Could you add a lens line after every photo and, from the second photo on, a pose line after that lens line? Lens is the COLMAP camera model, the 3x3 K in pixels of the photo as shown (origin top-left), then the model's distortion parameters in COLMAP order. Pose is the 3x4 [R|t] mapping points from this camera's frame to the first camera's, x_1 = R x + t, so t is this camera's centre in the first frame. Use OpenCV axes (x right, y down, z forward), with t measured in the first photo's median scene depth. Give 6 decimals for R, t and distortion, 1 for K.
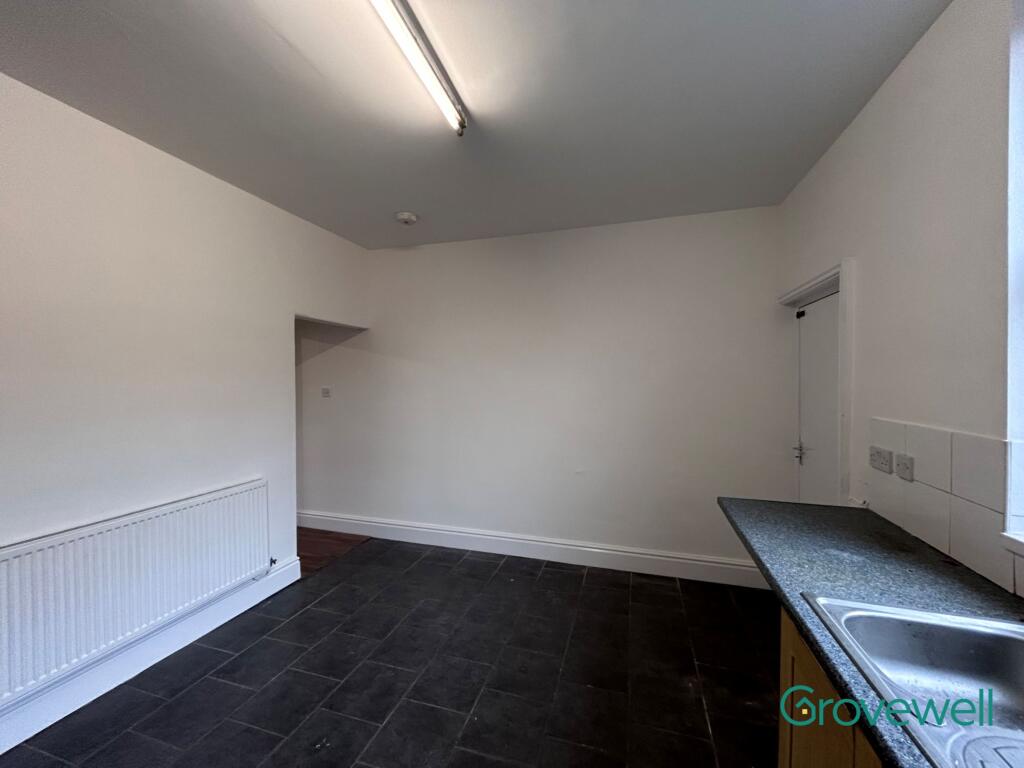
lens RADIAL K [[413.9, 0, 513.4], [0, 413.9, 382.6], [0, 0, 1]] dist [-0.001649, 0.000052]
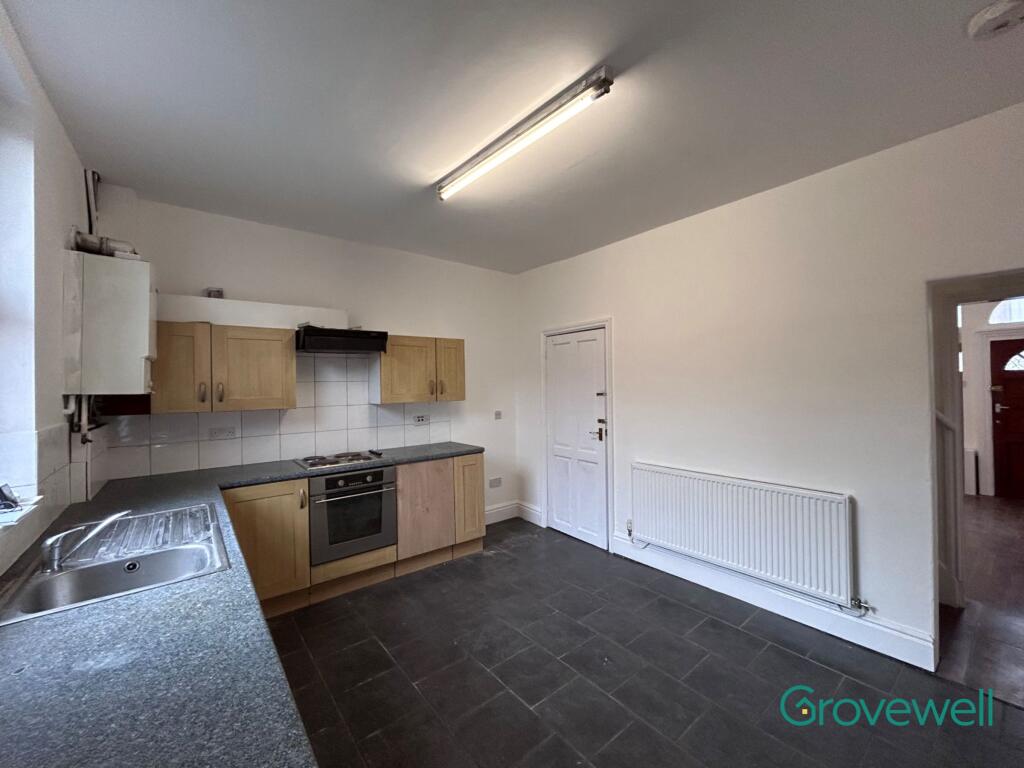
lens RADIAL K [[413.9, 0, 513.4], [0, 413.9, 382.6], [0, 0, 1]] dist [-0.001649, 0.000052]
pose [[-0.571149, 0.004414, -0.820835, 0.959028], [0.006903, 0.999976, 0.000573, -0.009126], [0.820818, -0.005339, -0.571165, 1.868592]]
